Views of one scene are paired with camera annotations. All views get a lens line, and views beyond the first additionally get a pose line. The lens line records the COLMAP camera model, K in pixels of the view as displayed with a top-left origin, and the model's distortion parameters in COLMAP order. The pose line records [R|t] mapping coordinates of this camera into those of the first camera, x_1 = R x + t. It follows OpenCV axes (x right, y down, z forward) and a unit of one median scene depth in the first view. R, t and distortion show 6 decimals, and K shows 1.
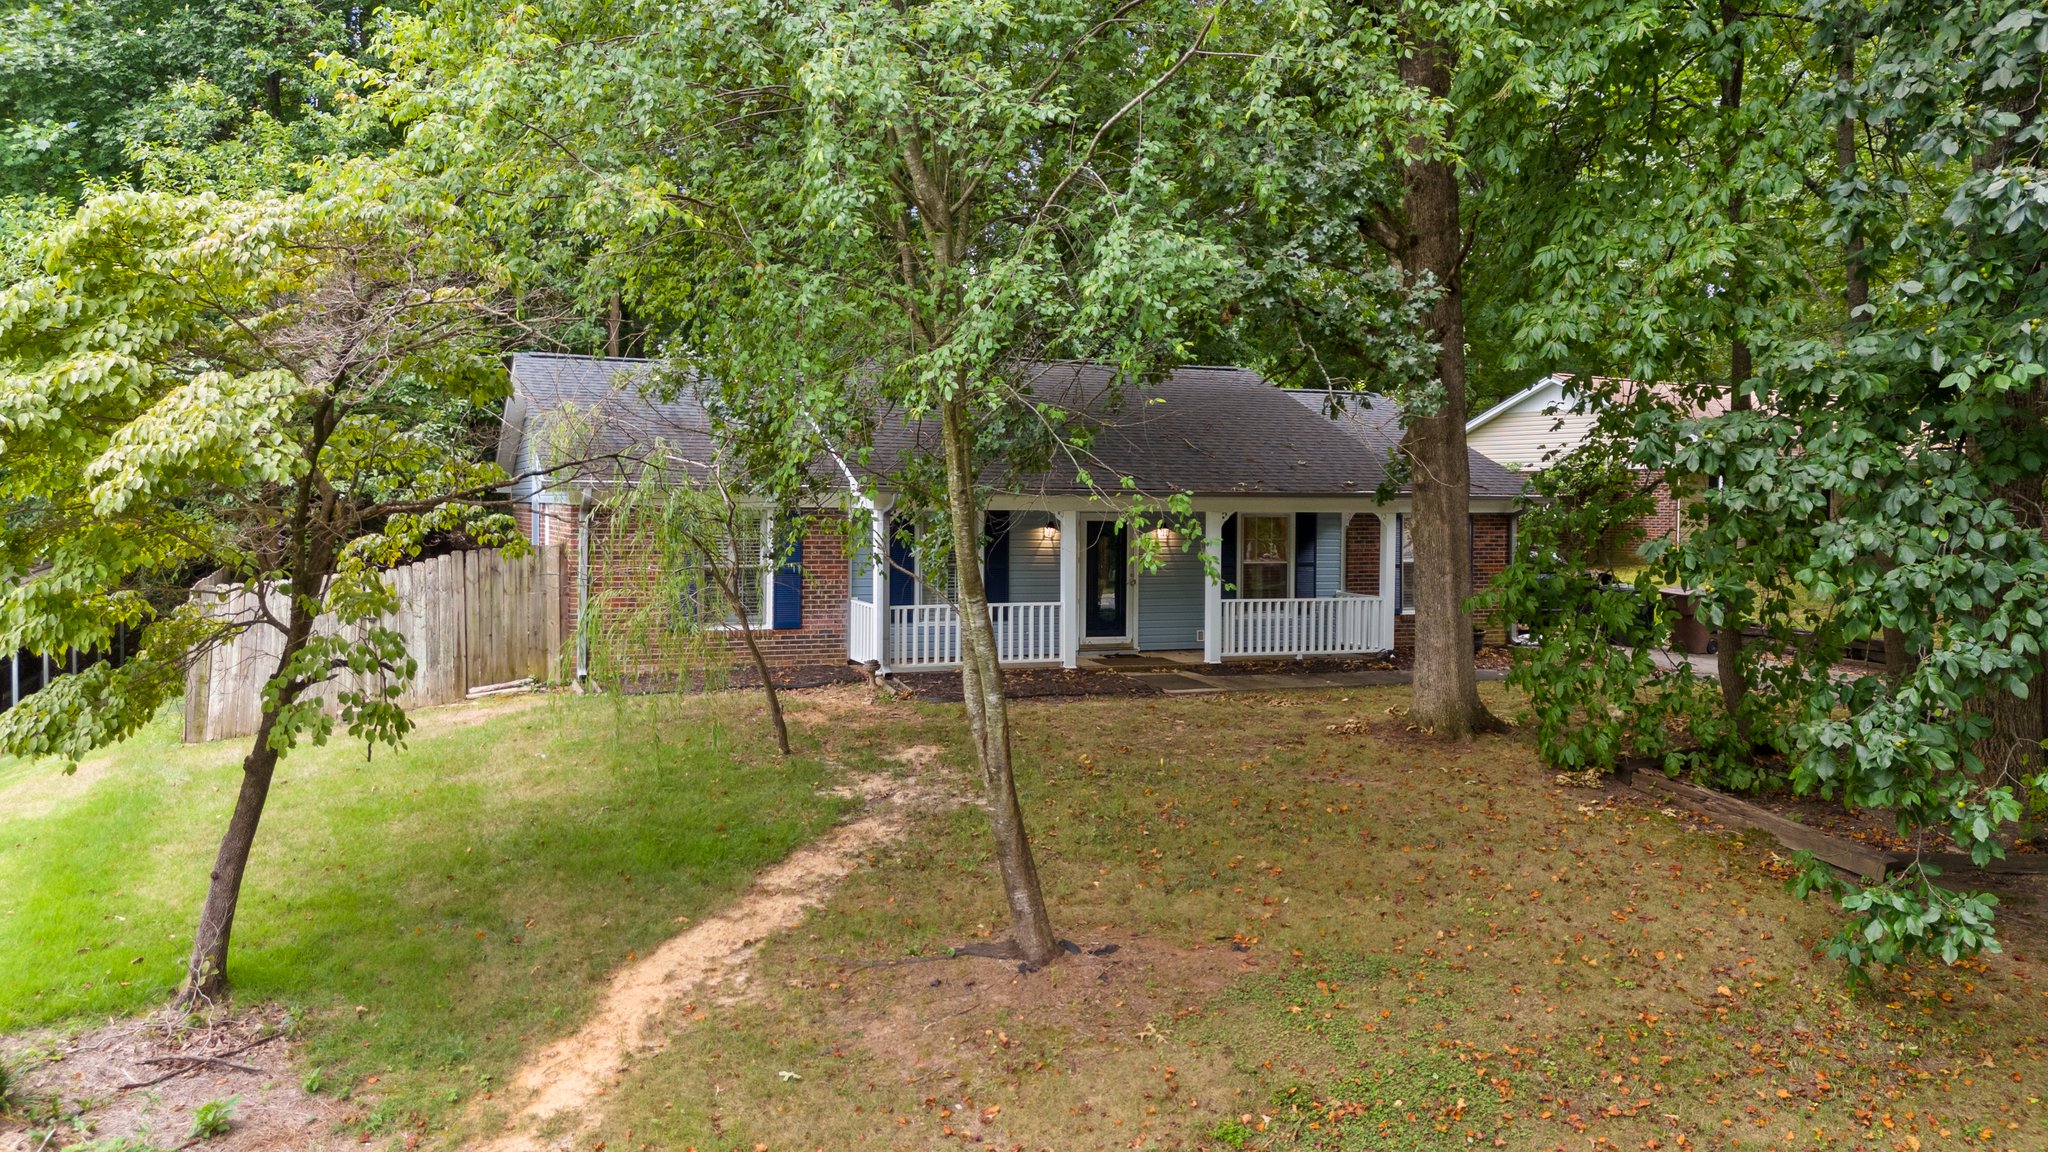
lens RADIAL K [[1480.0, 0, 1024.0], [0, 1480.0, 576.0], [0, 0, 1]] dist [-0.173885, -0.000163]
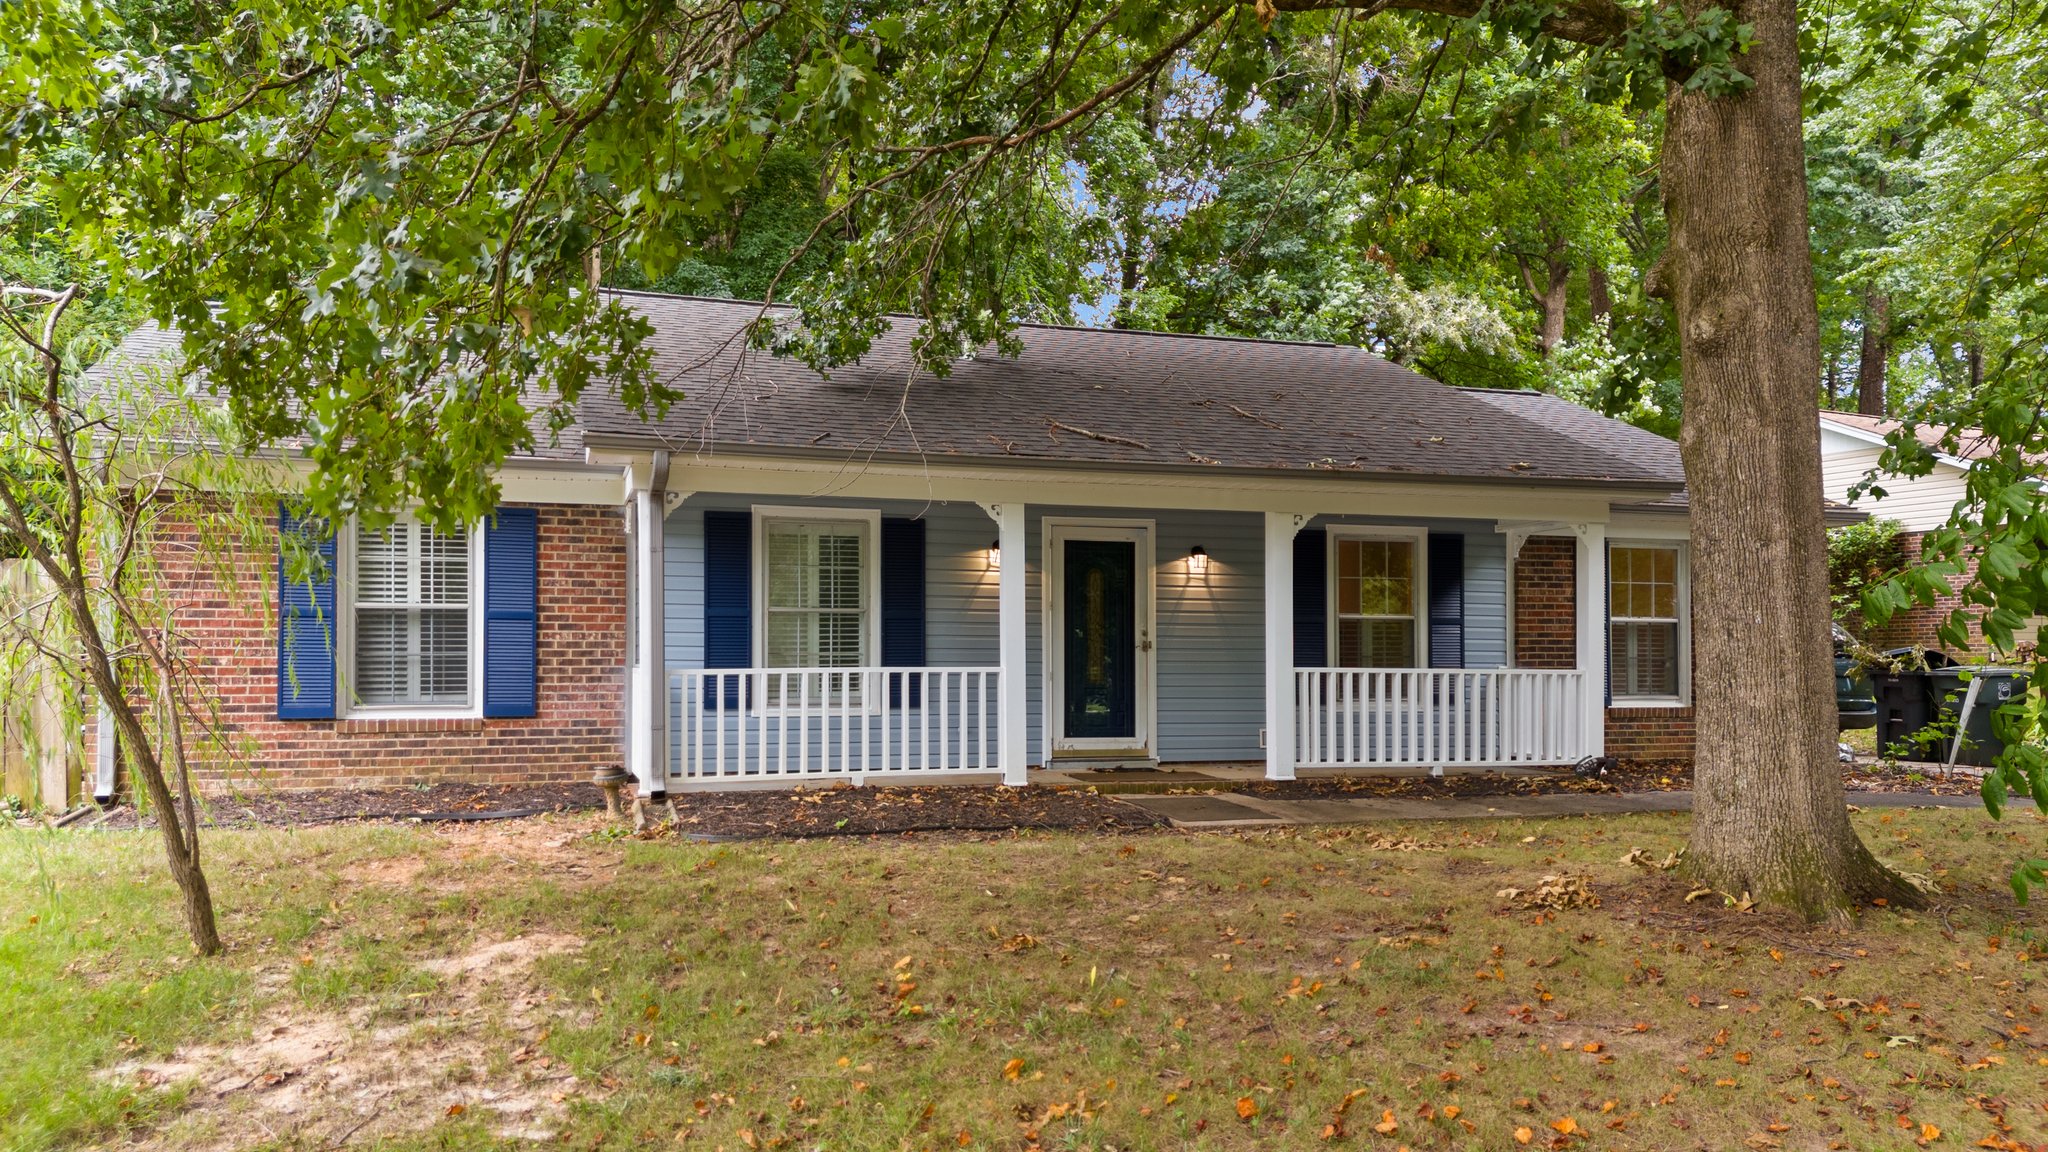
lens RADIAL K [[1545.9, 0, 1021.3], [0, 1545.9, 698.3], [0, 0, 1]] dist [-0.048468, -0.002436]
pose [[0.996640, -0.009680, -0.081328, 0.077679], [0.007642, 0.999650, -0.025331, 0.042249], [0.081545, 0.024625, 0.996365, 0.402429]]
